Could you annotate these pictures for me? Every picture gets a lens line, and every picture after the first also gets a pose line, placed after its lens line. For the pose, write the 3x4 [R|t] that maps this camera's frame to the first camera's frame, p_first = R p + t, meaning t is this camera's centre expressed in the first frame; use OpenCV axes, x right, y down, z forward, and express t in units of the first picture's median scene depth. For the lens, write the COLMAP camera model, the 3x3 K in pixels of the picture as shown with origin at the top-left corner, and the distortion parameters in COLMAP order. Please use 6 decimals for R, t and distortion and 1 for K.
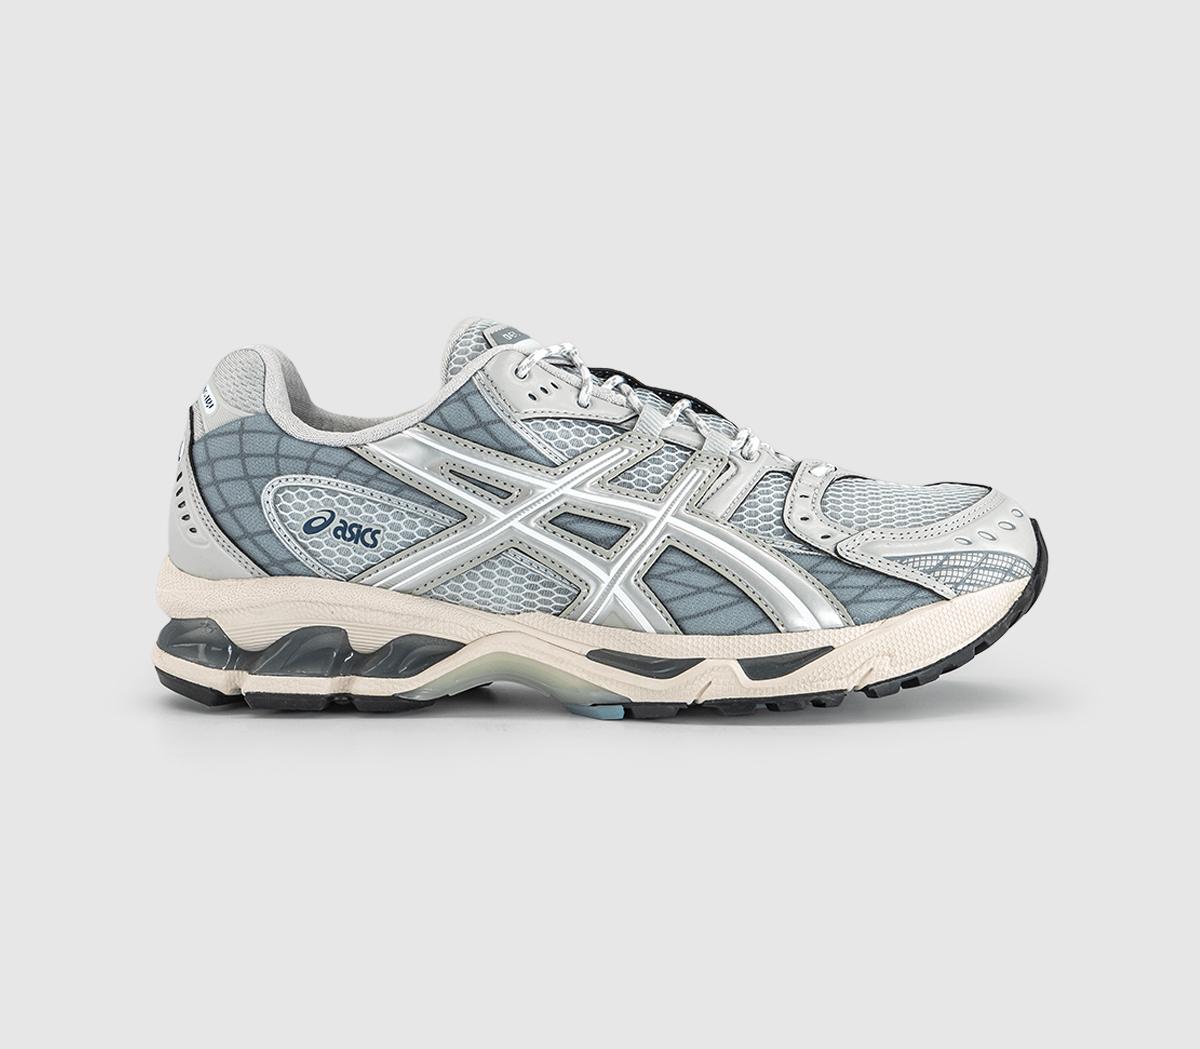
lens RADIAL K [[1954.4, 0, 566.3], [0, 1954.4, 516.9], [0, 0, 1]] dist [0.079842, 0.000000]
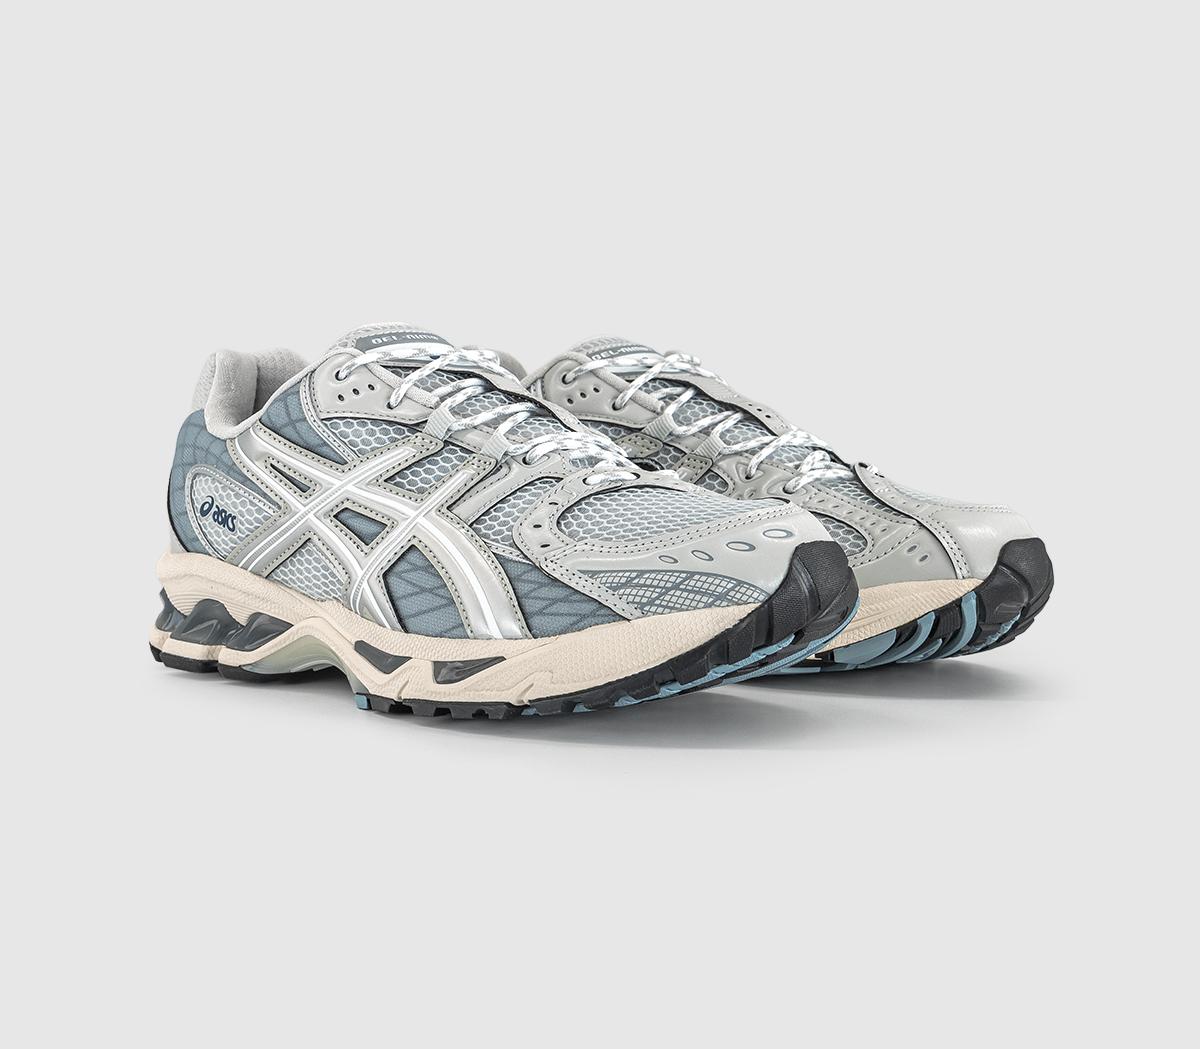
lens RADIAL K [[1954.4, 0, 599.7], [0, 1954.4, 518.2], [0, 0, 1]] dist [0.079842, 0.000000]
pose [[0.787516, 0.050283, -0.614239, 0.747993], [-0.043870, 0.998711, 0.025511, -0.029334], [0.614730, 0.006856, 0.788707, 0.249880]]
